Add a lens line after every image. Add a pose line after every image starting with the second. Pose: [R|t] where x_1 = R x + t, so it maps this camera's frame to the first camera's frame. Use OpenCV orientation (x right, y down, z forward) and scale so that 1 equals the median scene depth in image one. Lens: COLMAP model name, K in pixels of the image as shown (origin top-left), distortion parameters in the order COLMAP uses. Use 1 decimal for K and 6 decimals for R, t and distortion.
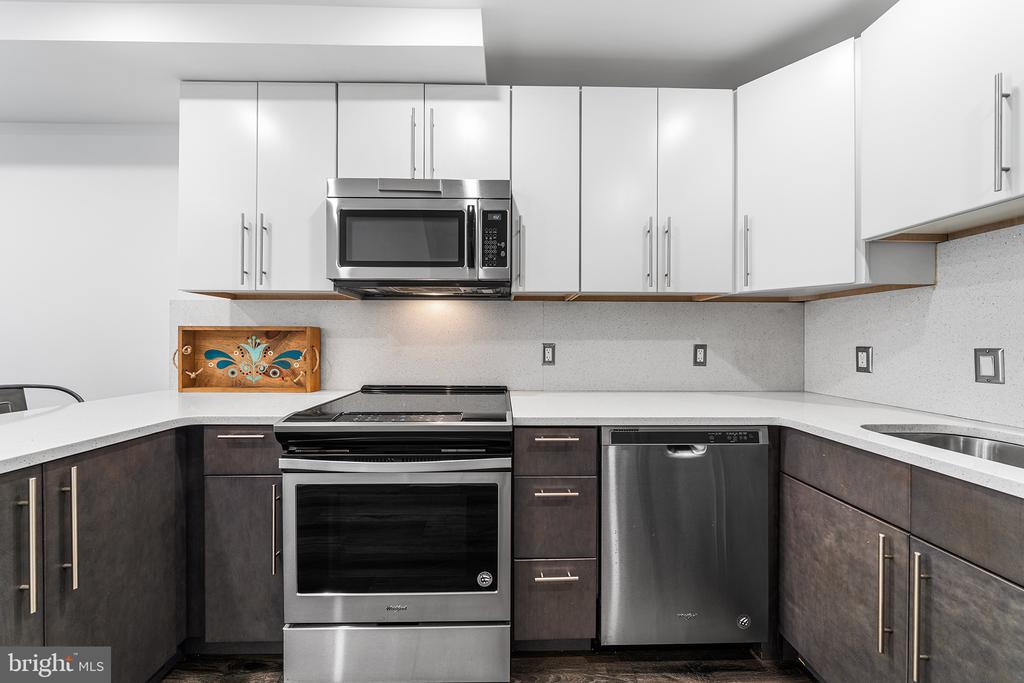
lens RADIAL K [[356.5, 0, 510.8], [0, 356.5, 341.5], [0, 0, 1]] dist [-0.003192, -0.000086]
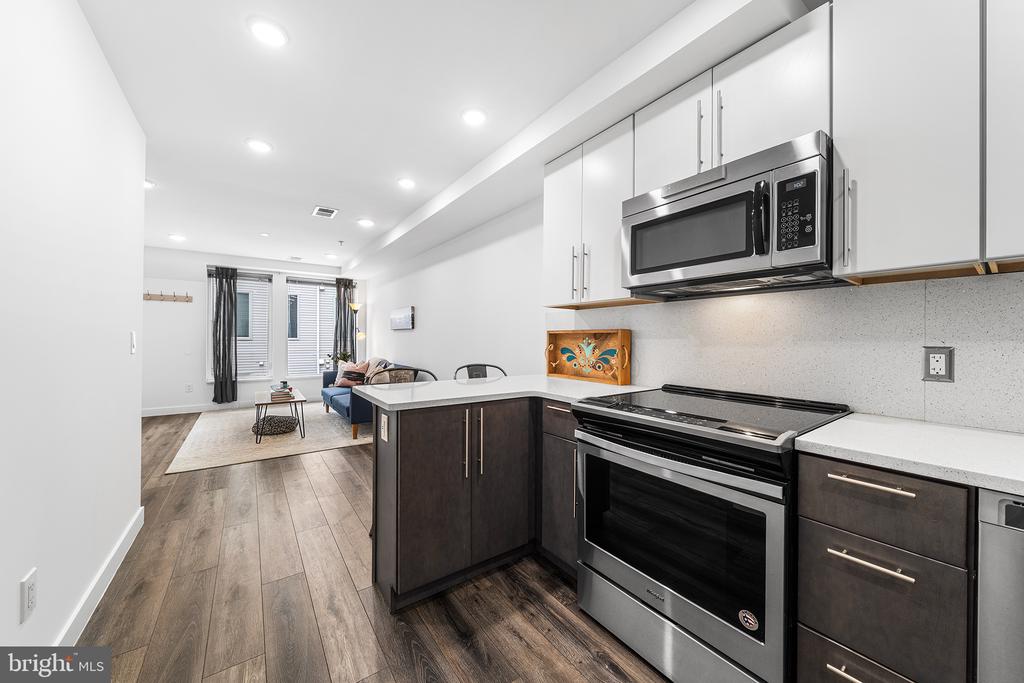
lens RADIAL K [[378.5, 0, 507.2], [0, 378.5, 337.6], [0, 0, 1]] dist [0.000691, -0.000133]
pose [[0.550702, -0.004638, -0.834689, 0.296042], [-0.007168, 0.999921, -0.010285, 0.002041], [0.834671, 0.011647, 0.550626, 0.006119]]
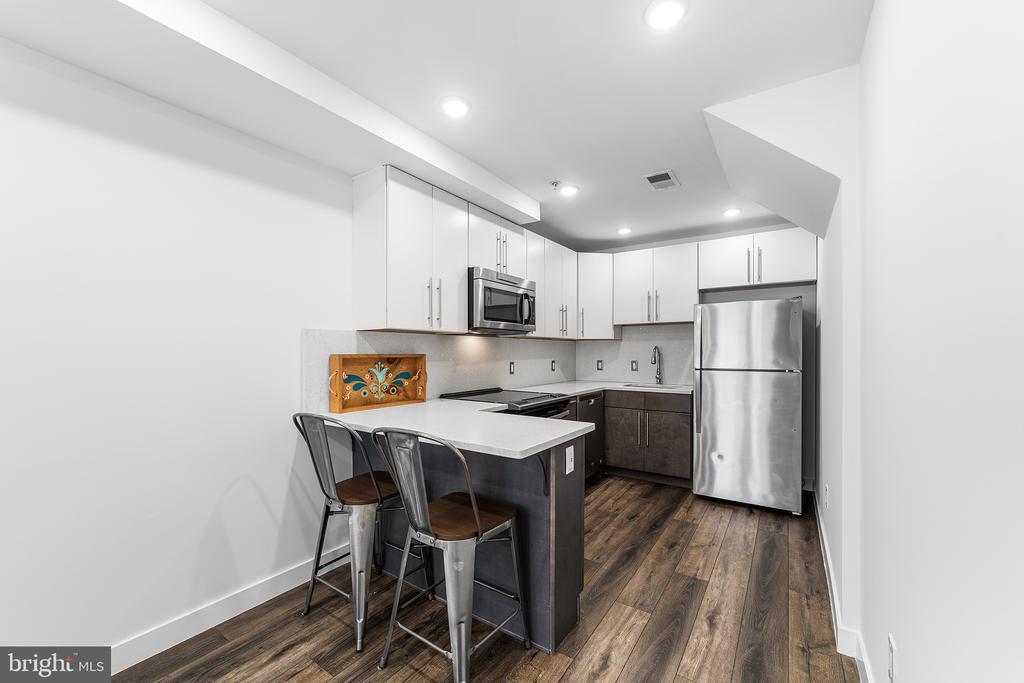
lens RADIAL K [[388.3, 0, 530.1], [0, 388.3, 355.5], [0, 0, 1]] dist [0.000411, -0.000068]
pose [[0.567717, -0.010657, 0.823155, -1.730779], [0.004413, 0.999941, 0.009902, -0.054412], [-0.823212, -0.001989, 0.567731, -0.212209]]
